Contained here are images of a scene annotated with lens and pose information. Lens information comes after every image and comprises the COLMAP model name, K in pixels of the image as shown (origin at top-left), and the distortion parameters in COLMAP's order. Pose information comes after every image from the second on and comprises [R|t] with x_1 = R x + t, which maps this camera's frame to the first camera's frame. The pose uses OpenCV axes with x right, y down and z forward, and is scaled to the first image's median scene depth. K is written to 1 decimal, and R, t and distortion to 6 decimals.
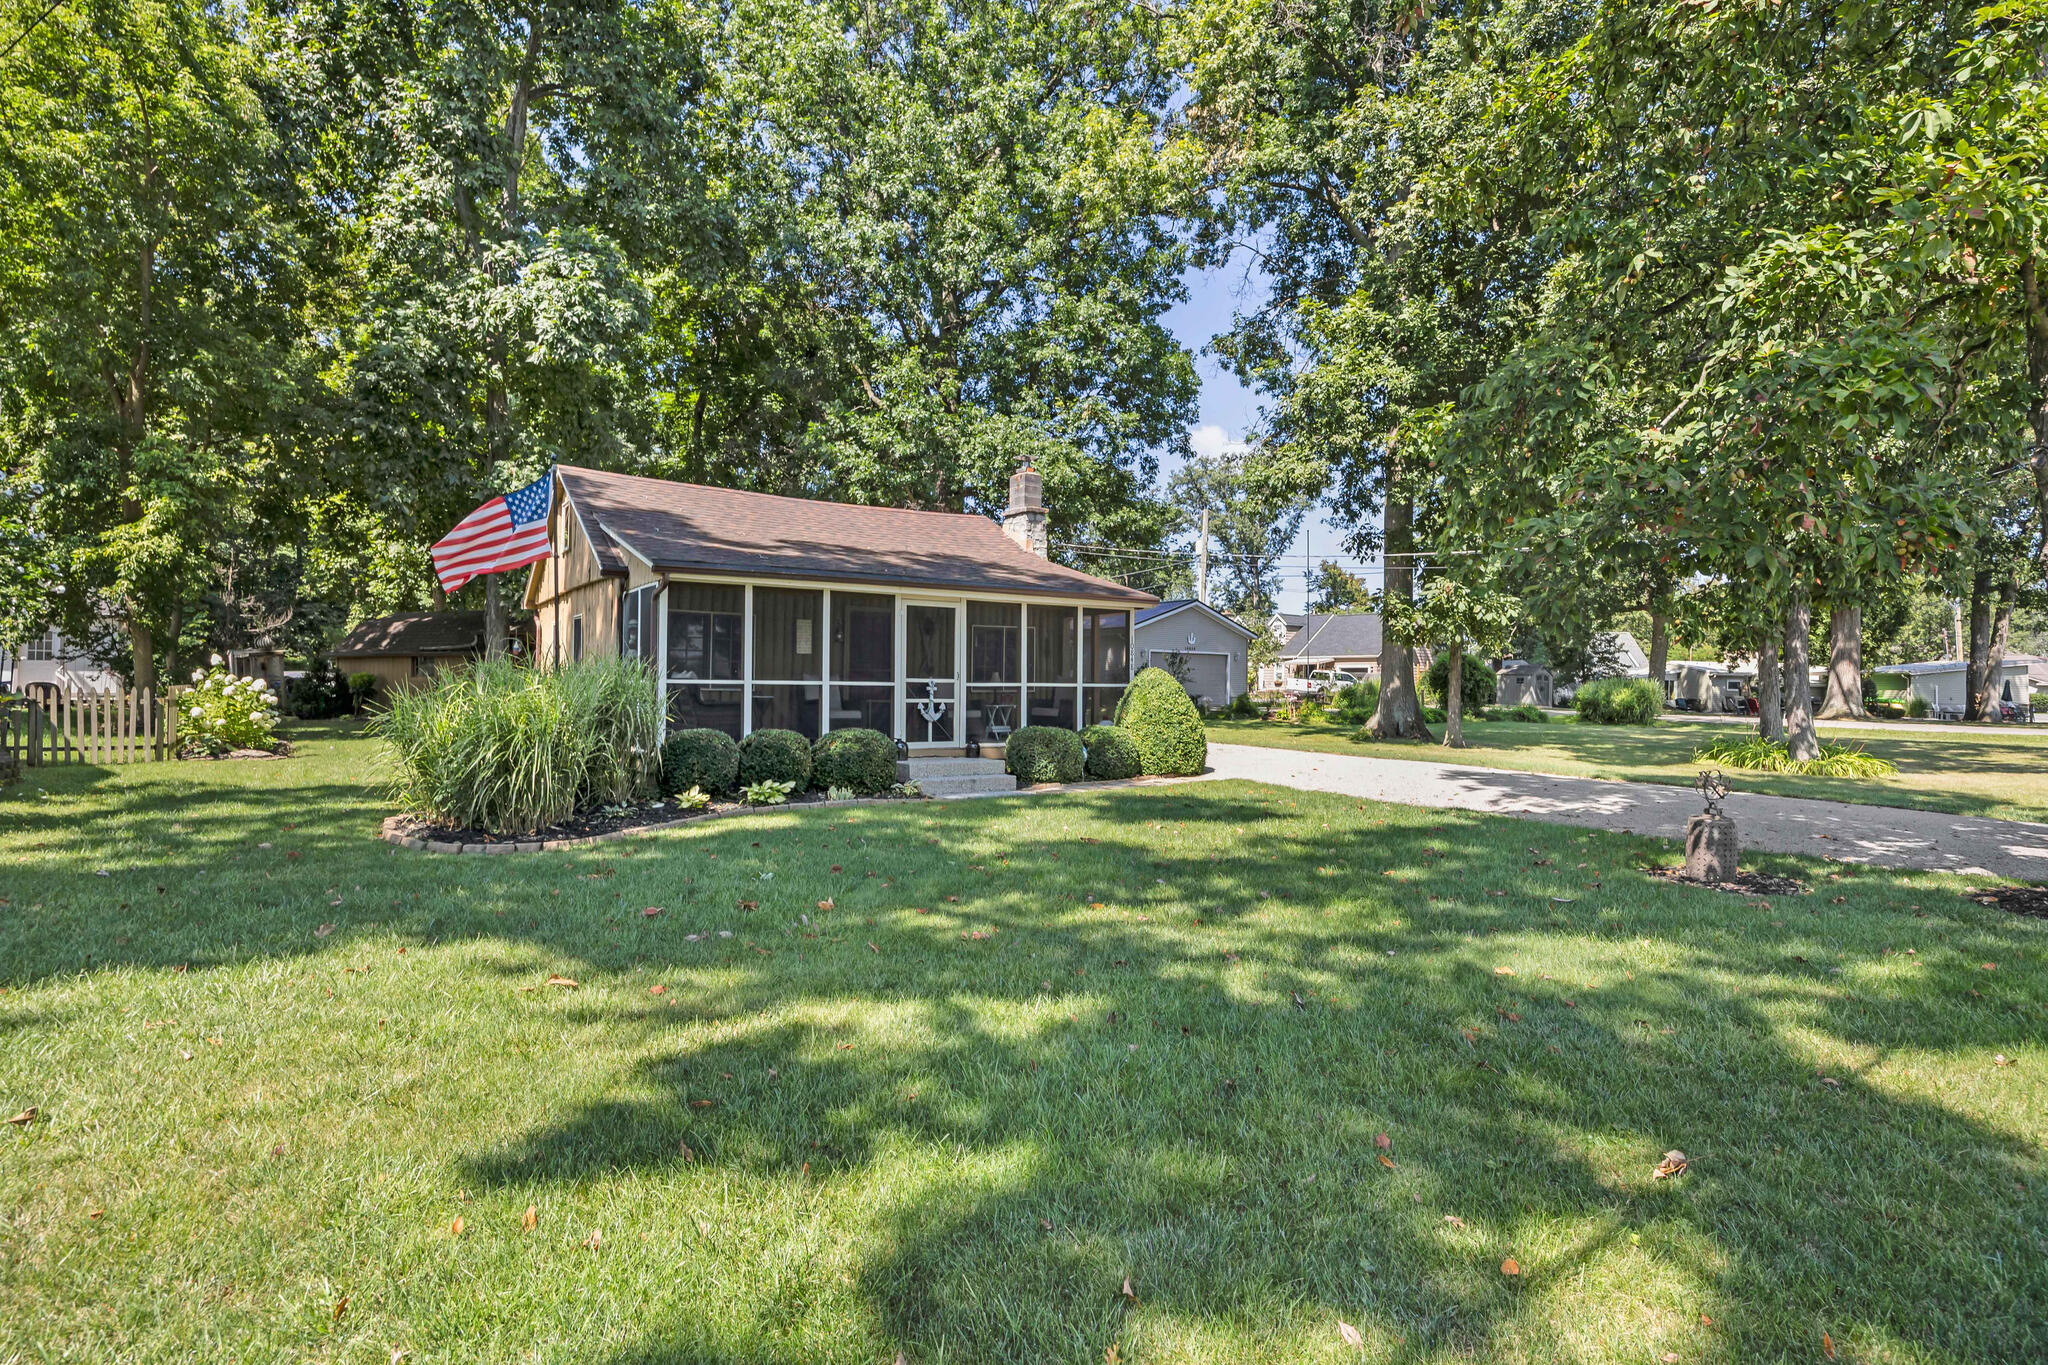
lens RADIAL K [[1020.1, 0, 1024.1], [0, 1020.1, 674.1], [0, 0, 1]] dist [0.022137, 0.000060]
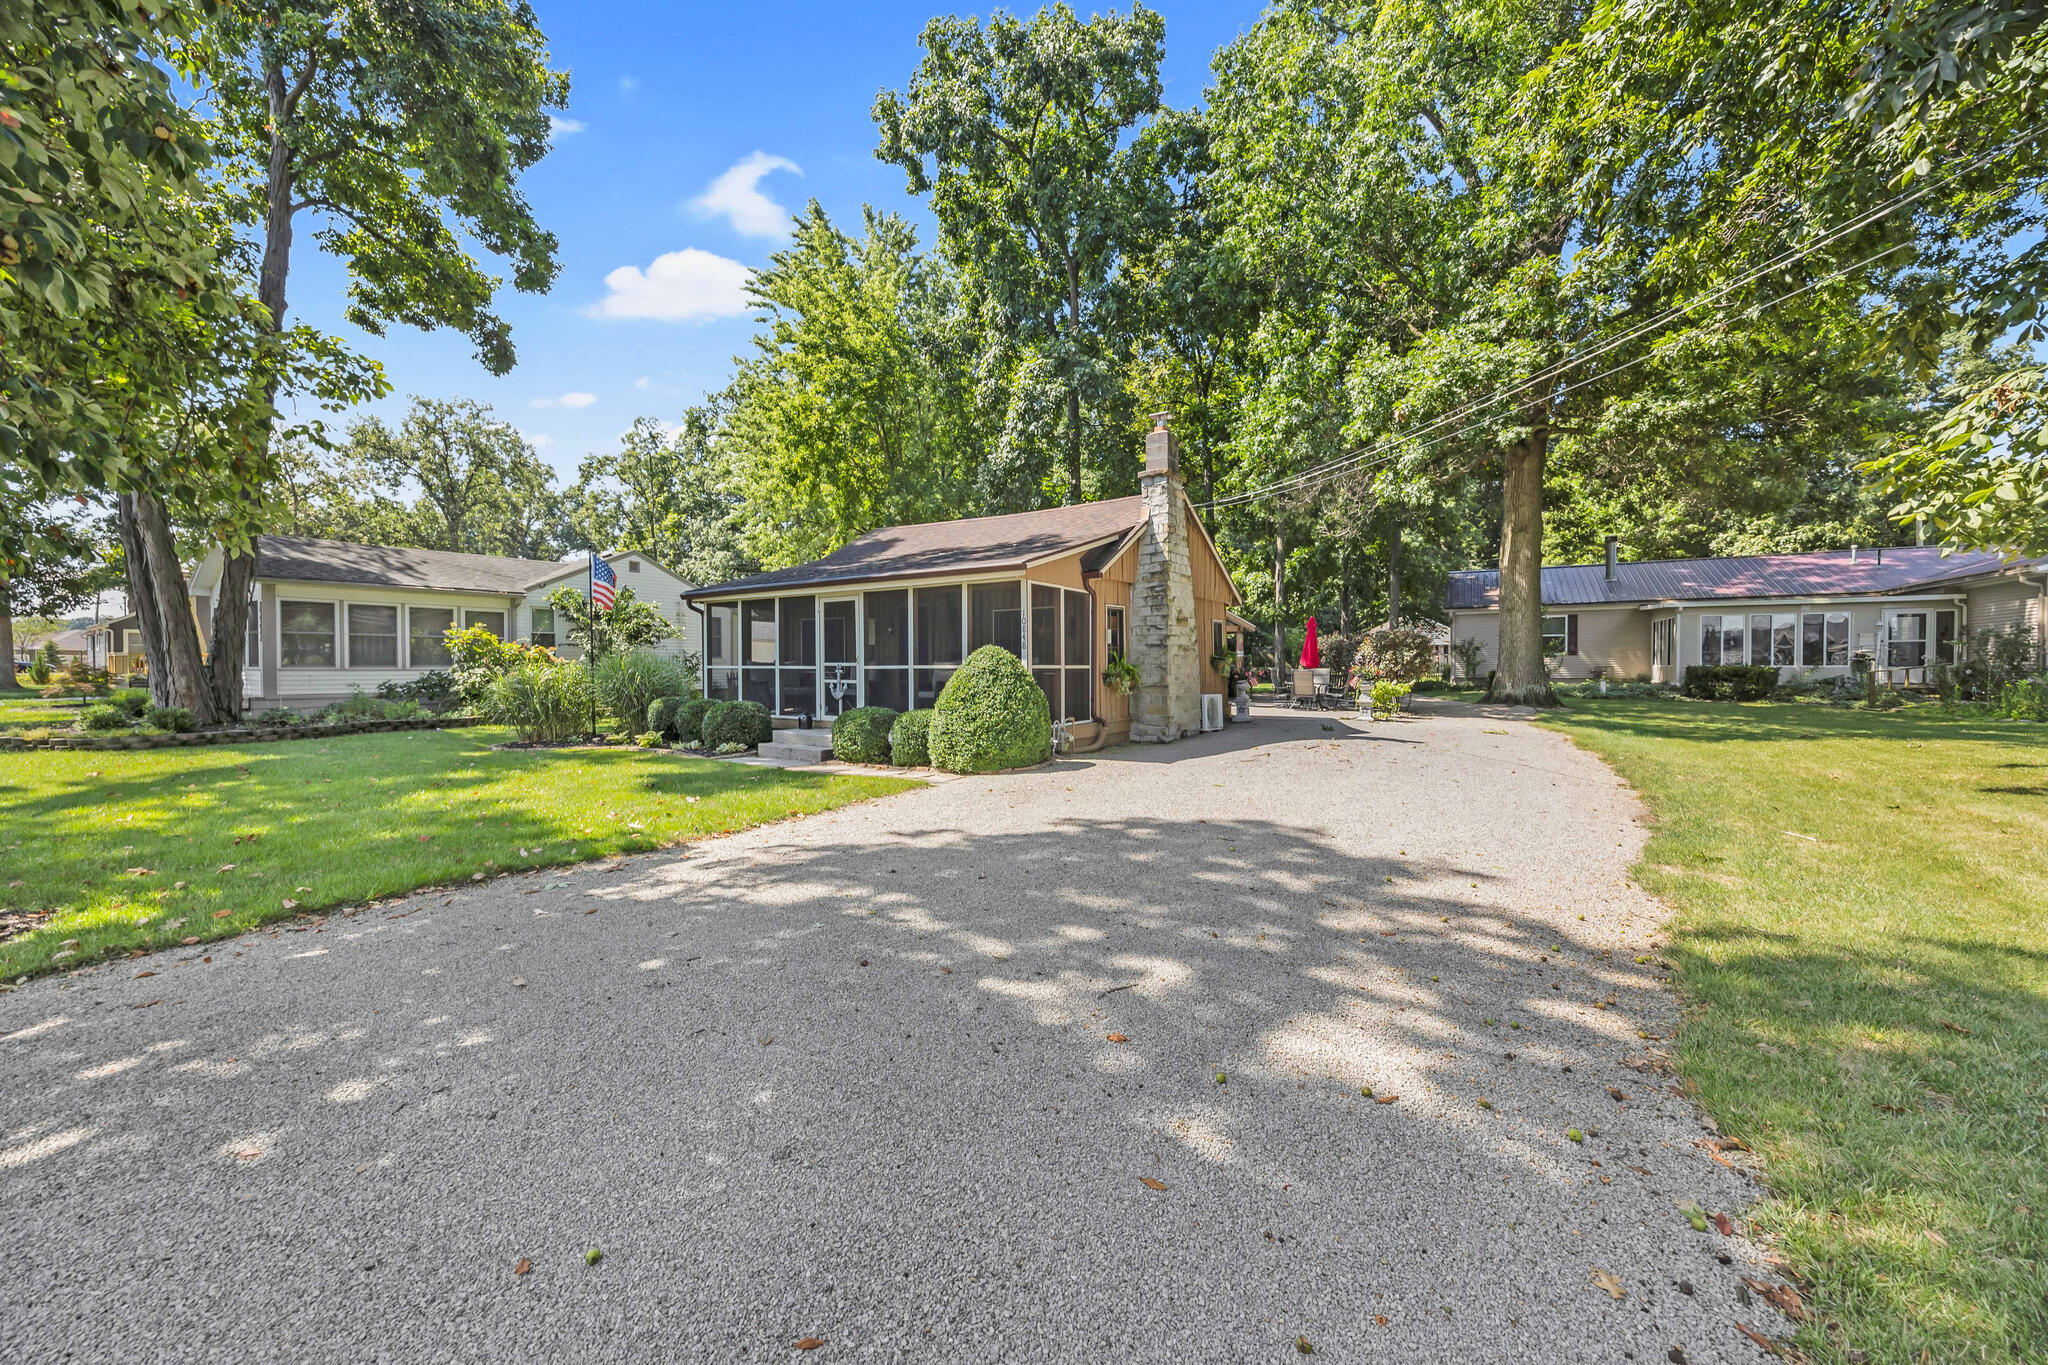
lens RADIAL K [[818.4, 0, 1024.0], [0, 818.4, 671.4], [0, 0, 1]] dist [0.001516, 0.000101]
pose [[0.371332, -0.006733, -0.928476, 0.615139], [0.013581, 0.999906, -0.001819, 0.013569], [0.928401, -0.011934, 0.371389, 0.604902]]
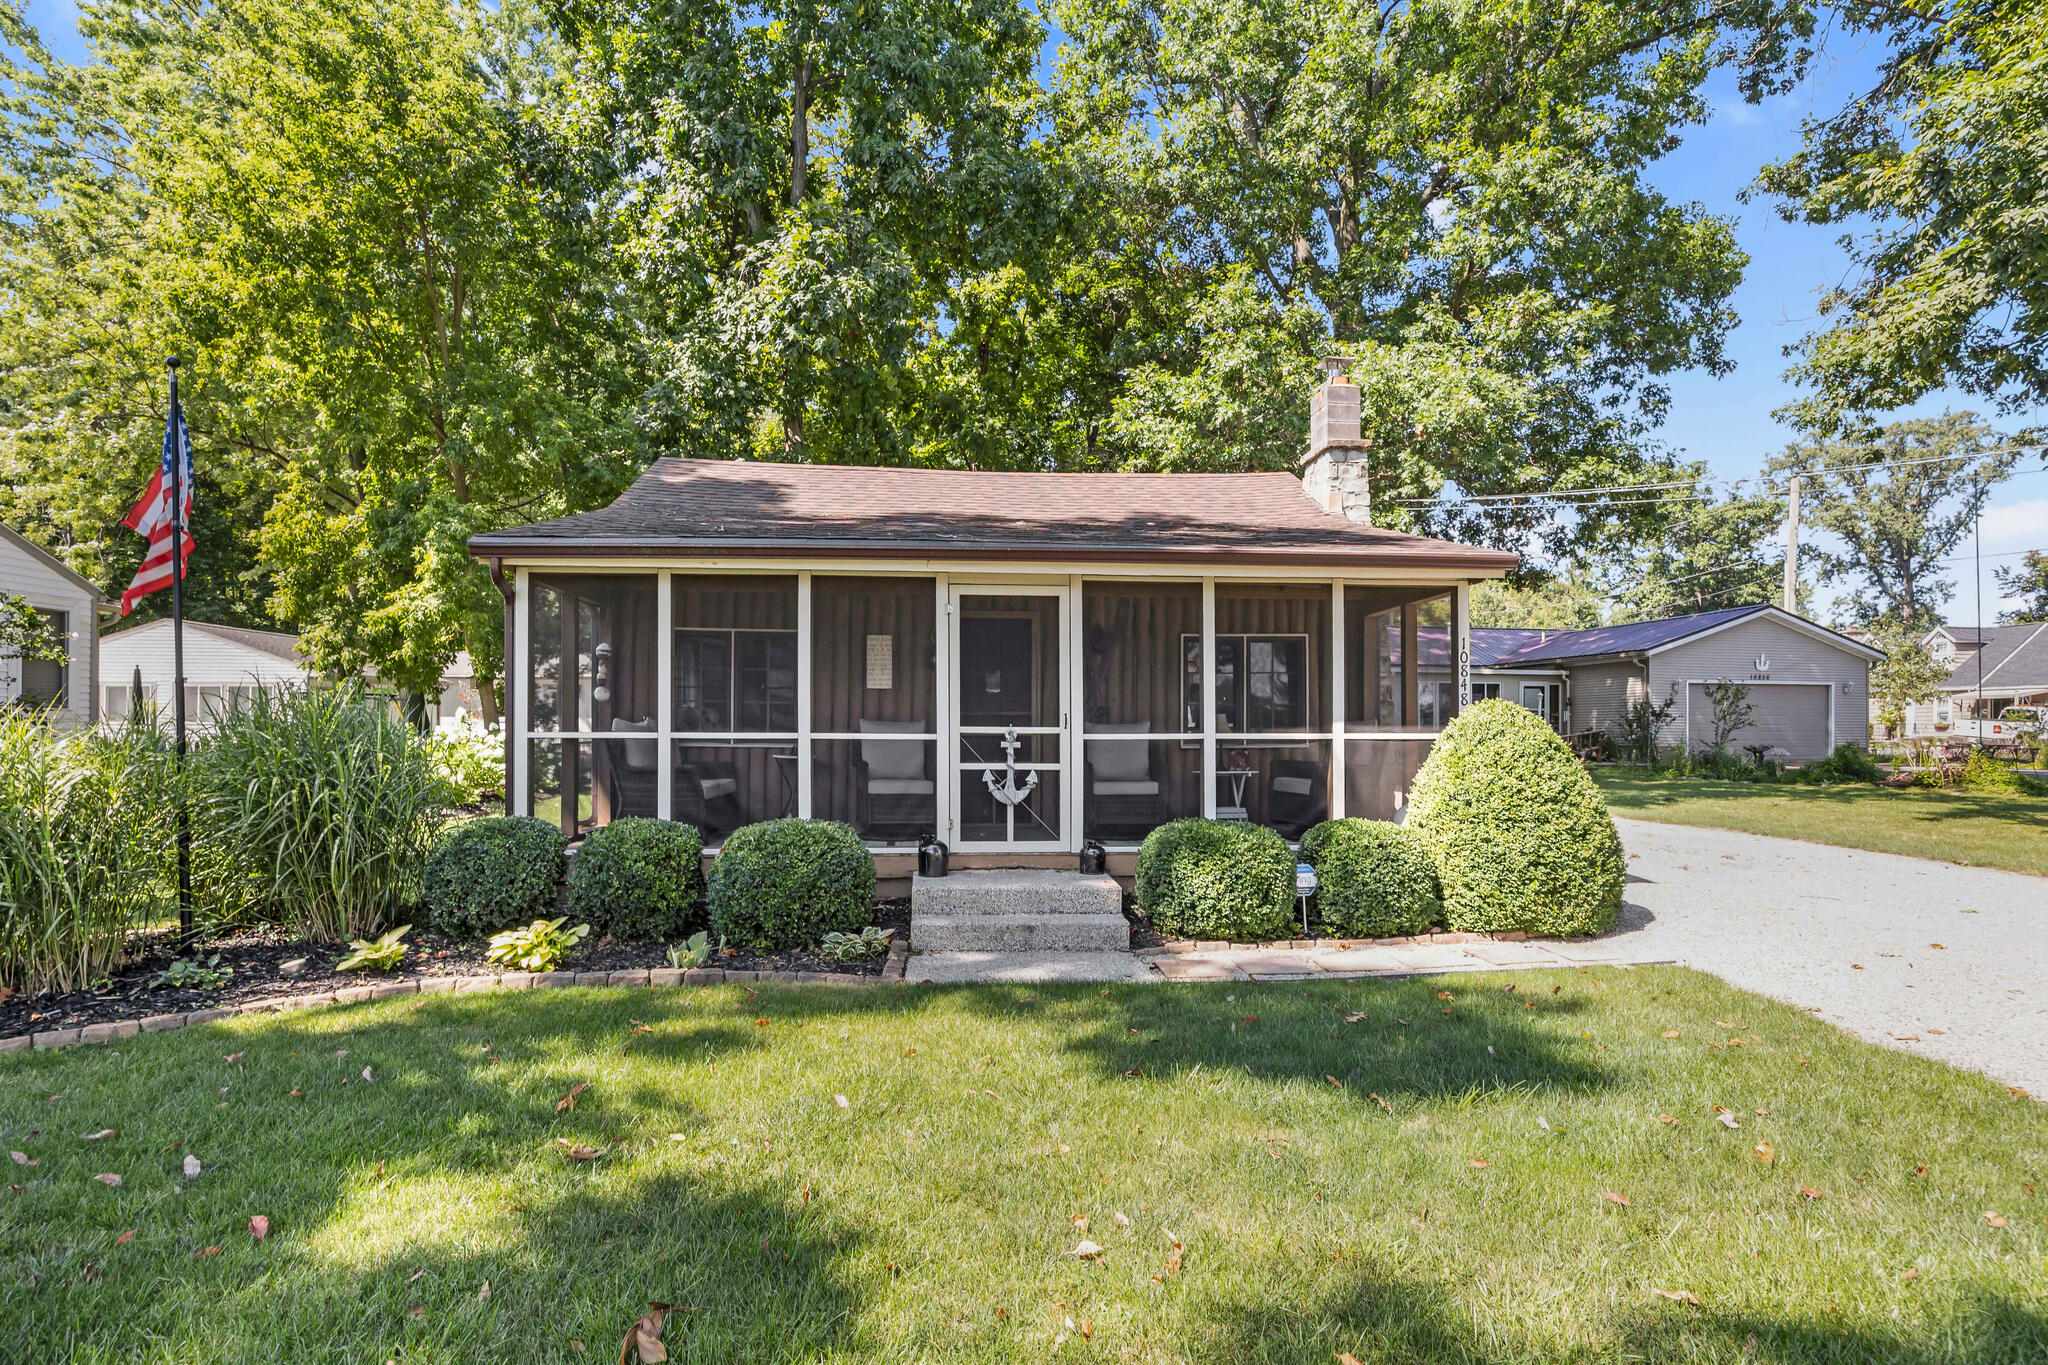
lens RADIAL K [[1017.7, 0, 1002.0], [0, 1017.7, 720.9], [0, 0, 1]] dist [-0.008097, -0.000023]
pose [[0.871182, -0.012307, -0.490806, 0.124146], [0.011715, 0.999922, -0.004279, 0.002705], [0.490820, -0.002022, 0.871258, 0.371428]]
